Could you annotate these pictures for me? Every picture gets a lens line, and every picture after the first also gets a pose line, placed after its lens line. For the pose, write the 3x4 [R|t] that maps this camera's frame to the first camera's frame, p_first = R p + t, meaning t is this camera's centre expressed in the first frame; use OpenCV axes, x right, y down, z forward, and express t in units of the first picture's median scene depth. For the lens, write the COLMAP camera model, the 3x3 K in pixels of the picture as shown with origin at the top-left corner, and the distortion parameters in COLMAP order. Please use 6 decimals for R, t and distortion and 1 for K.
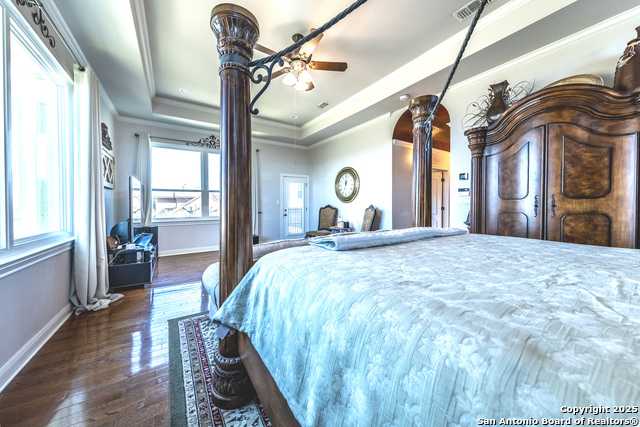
lens RADIAL K [[223.0, 0, 320.4], [0, 223.0, 207.9], [0, 0, 1]] dist [-0.000297, -0.000010]
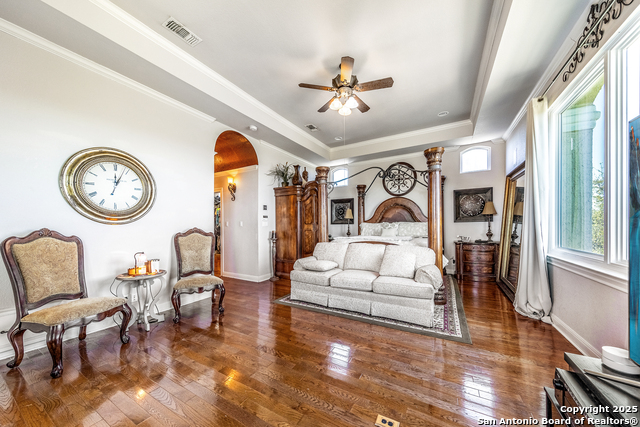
lens RADIAL K [[223.0, 0, 325.6], [0, 223.0, 228.4], [0, 0, 1]] dist [-0.000297, -0.000010]
pose [[-0.461667, -0.007597, 0.887021, -0.518538], [0.015286, 0.999747, 0.016518, -0.014568], [-0.886922, 0.021184, -0.461434, 0.835048]]
